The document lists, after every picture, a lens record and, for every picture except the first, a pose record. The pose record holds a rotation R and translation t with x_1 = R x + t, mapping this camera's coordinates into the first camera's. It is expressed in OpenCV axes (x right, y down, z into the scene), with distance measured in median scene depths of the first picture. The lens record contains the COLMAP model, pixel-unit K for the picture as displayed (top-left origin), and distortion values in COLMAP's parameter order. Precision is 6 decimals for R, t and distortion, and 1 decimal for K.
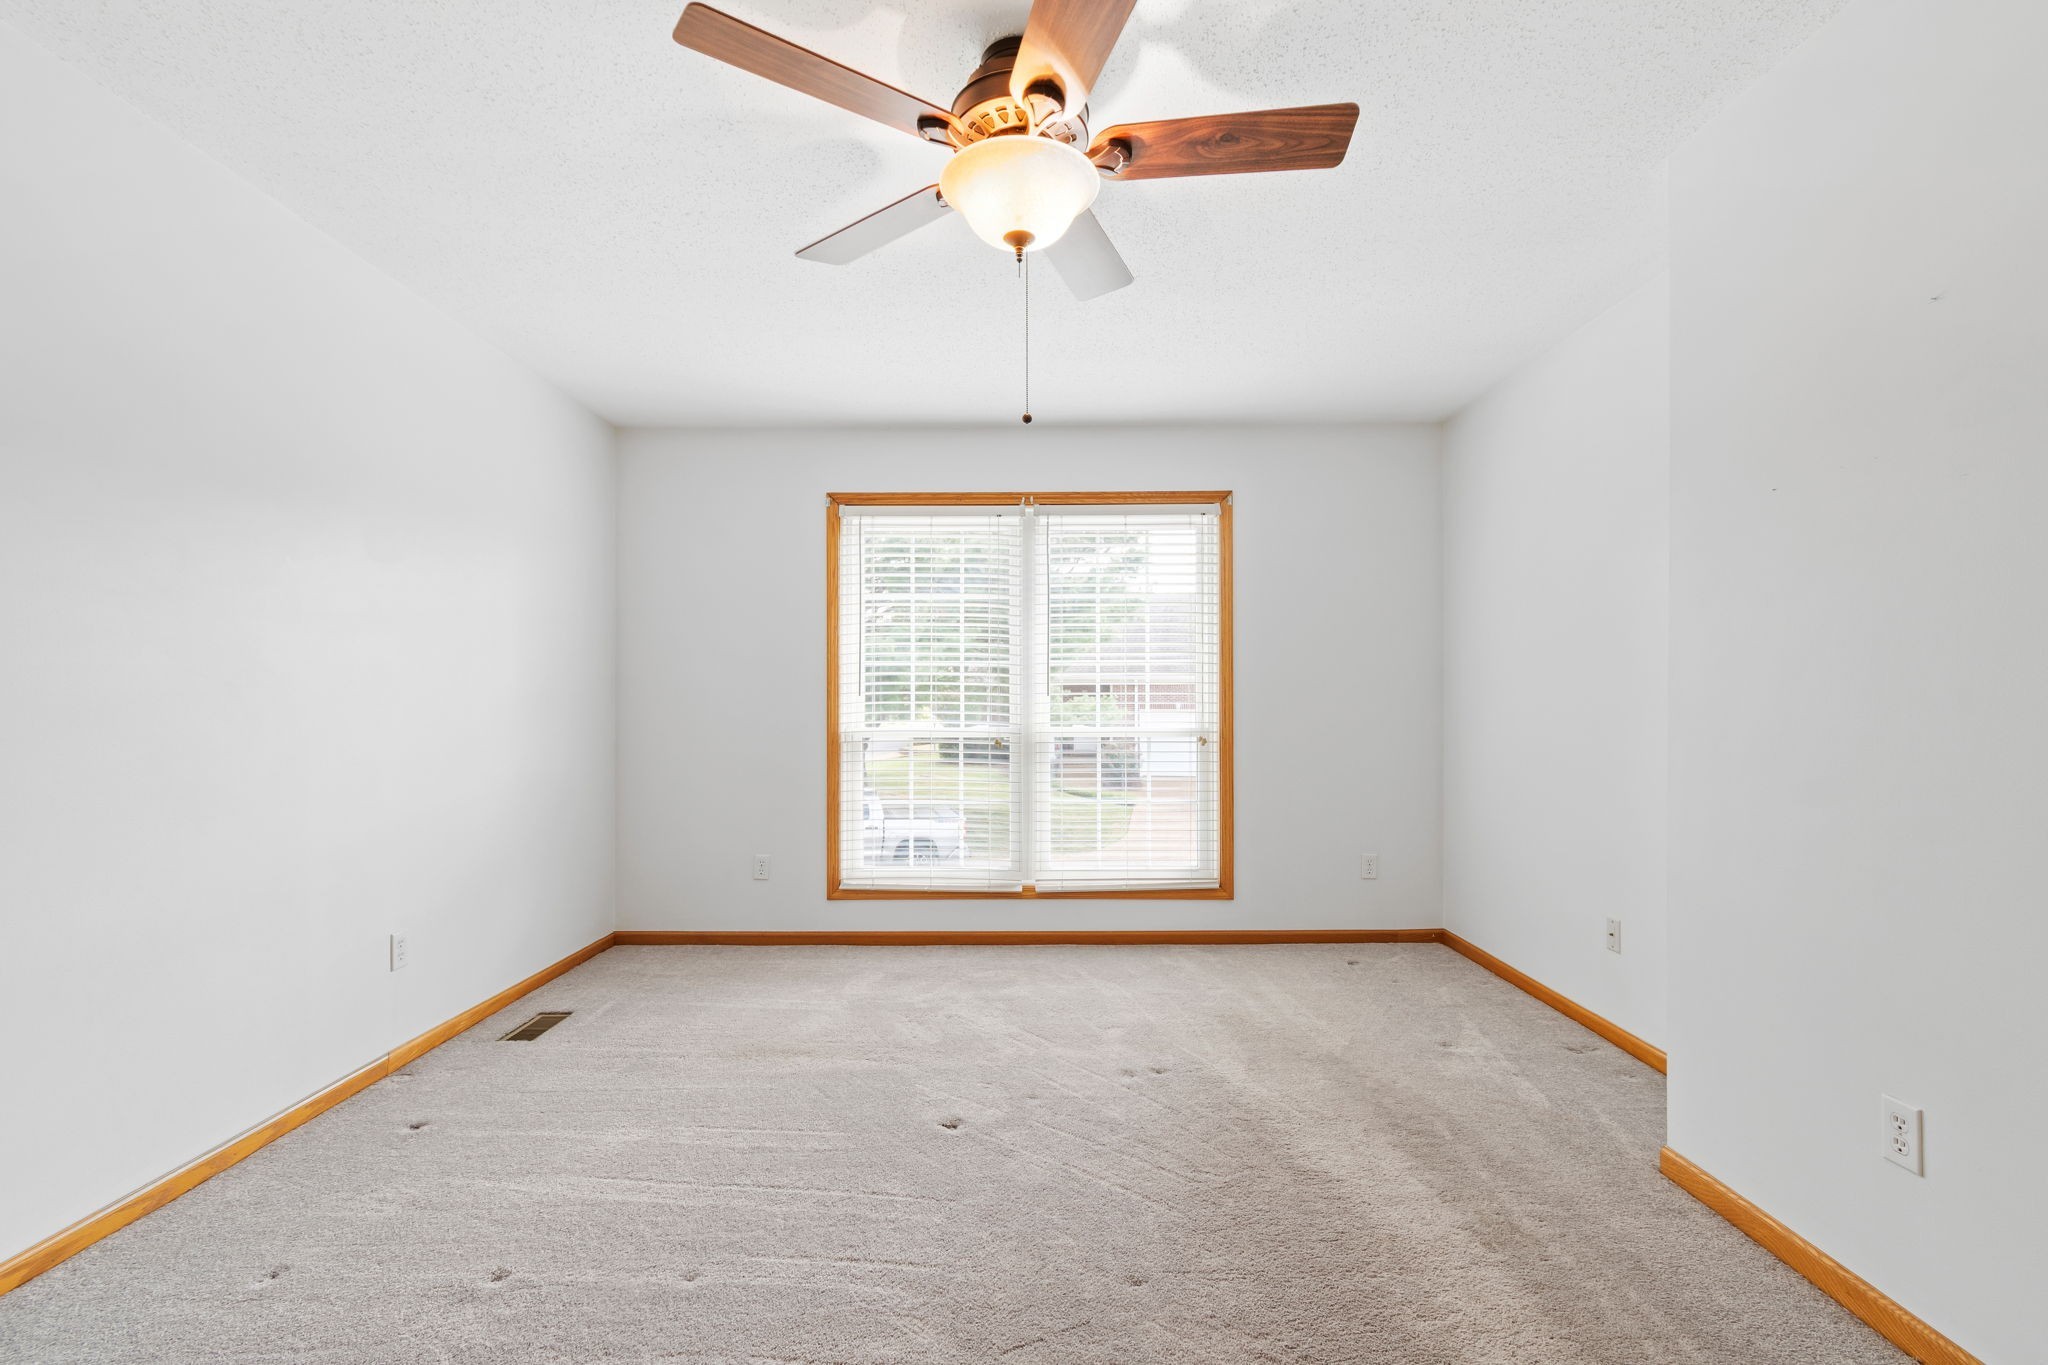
lens RADIAL K [[933.5, 0, 1020.4], [0, 933.5, 706.7], [0, 0, 1]] dist [0.003603, -0.000193]
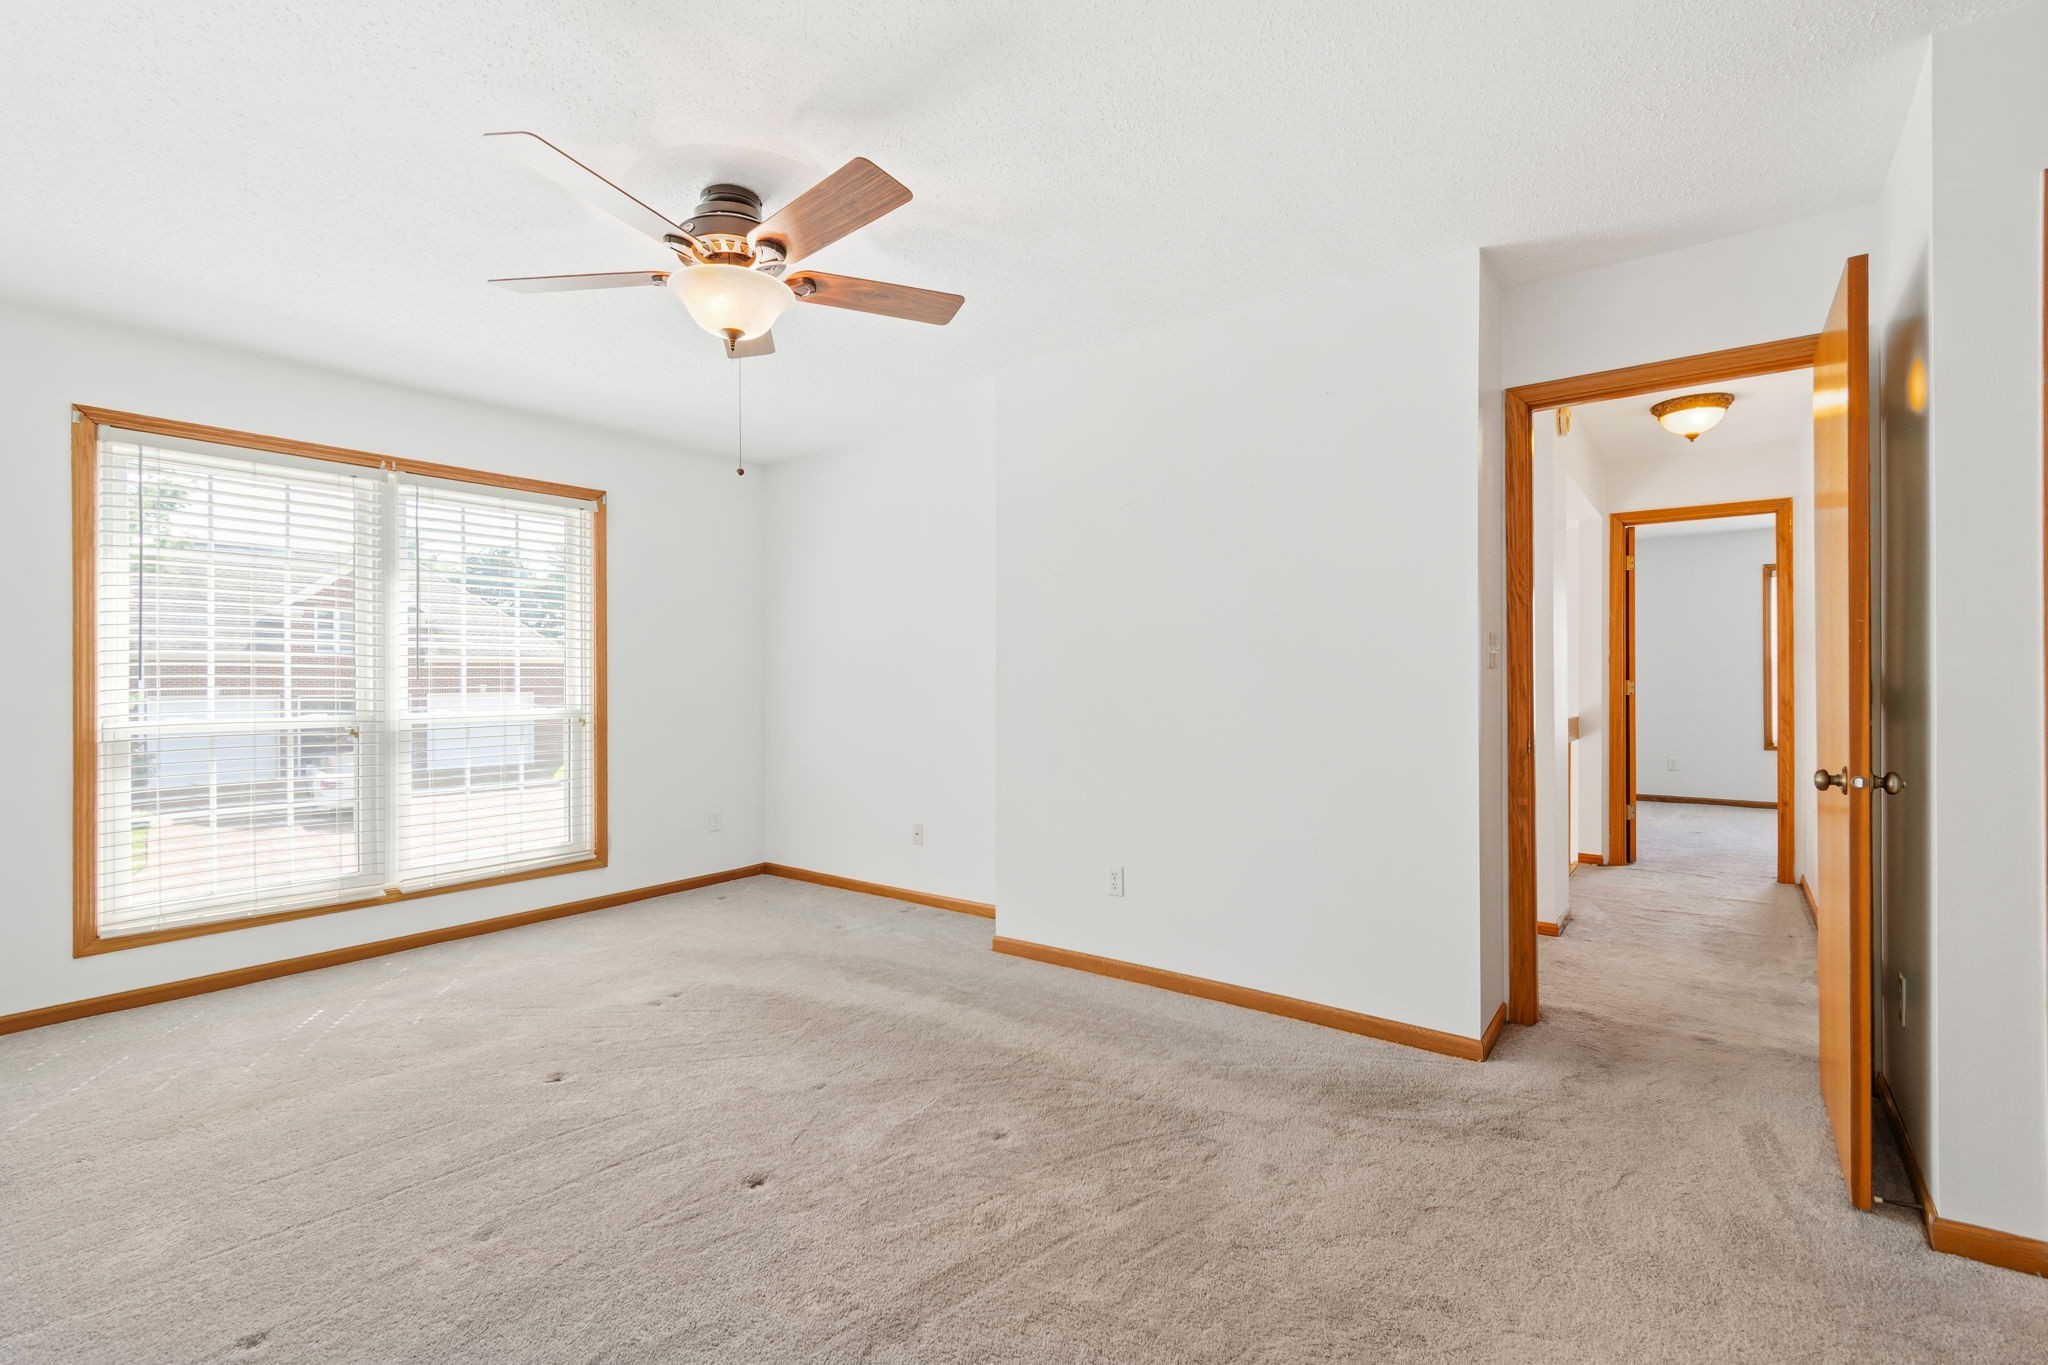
lens RADIAL K [[985.0, 0, 1034.6], [0, 985.0, 694.4], [0, 0, 1]] dist [0.001268, -0.001397]
pose [[0.568818, -0.013866, 0.822347, -0.432337], [0.008372, 0.999904, 0.011069, -0.002645], [-0.822421, 0.000589, 0.568879, -0.064245]]
